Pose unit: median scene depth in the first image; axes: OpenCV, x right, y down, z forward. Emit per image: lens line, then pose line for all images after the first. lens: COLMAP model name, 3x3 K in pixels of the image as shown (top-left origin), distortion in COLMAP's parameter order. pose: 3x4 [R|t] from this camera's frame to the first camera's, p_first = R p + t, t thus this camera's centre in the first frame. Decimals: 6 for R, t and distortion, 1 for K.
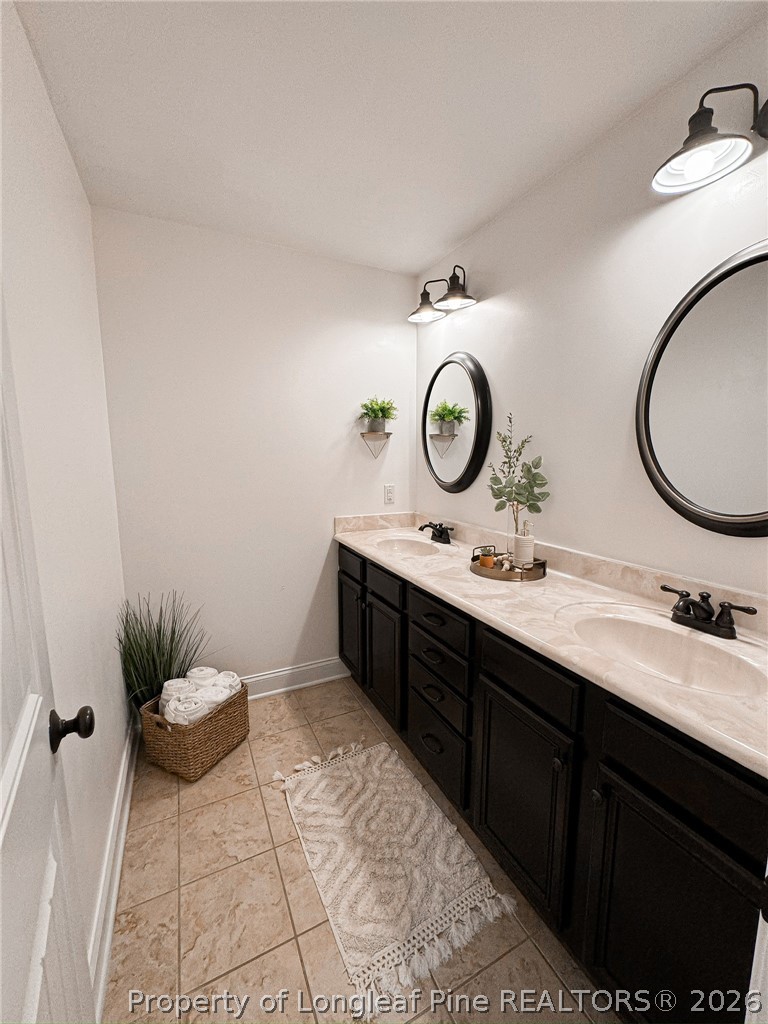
lens RADIAL K [[408.6, 0, 385.6], [0, 408.6, 509.5], [0, 0, 1]] dist [-0.011446, 0.000376]
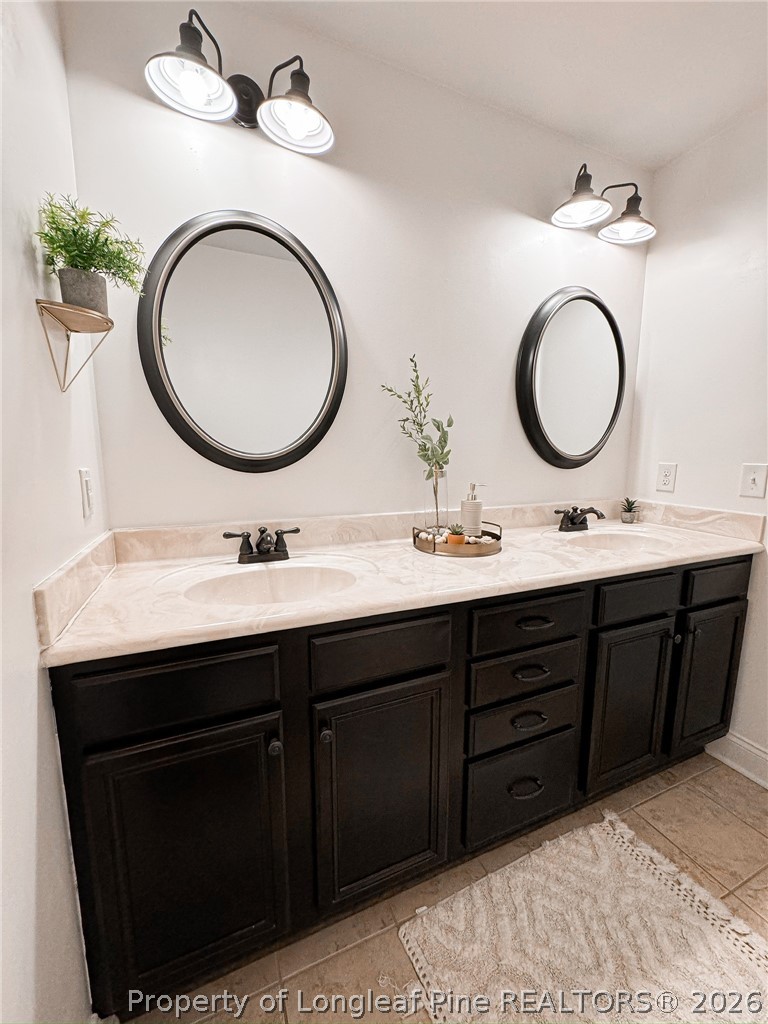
lens RADIAL K [[408.6, 0, 386.2], [0, 408.6, 510.1], [0, 0, 1]] dist [-0.011446, 0.000376]
pose [[0.055836, -0.138612, 0.988772, -0.594737], [0.132261, 0.982616, 0.130280, -0.060269], [-0.989641, 0.123501, 0.073199, 1.189776]]
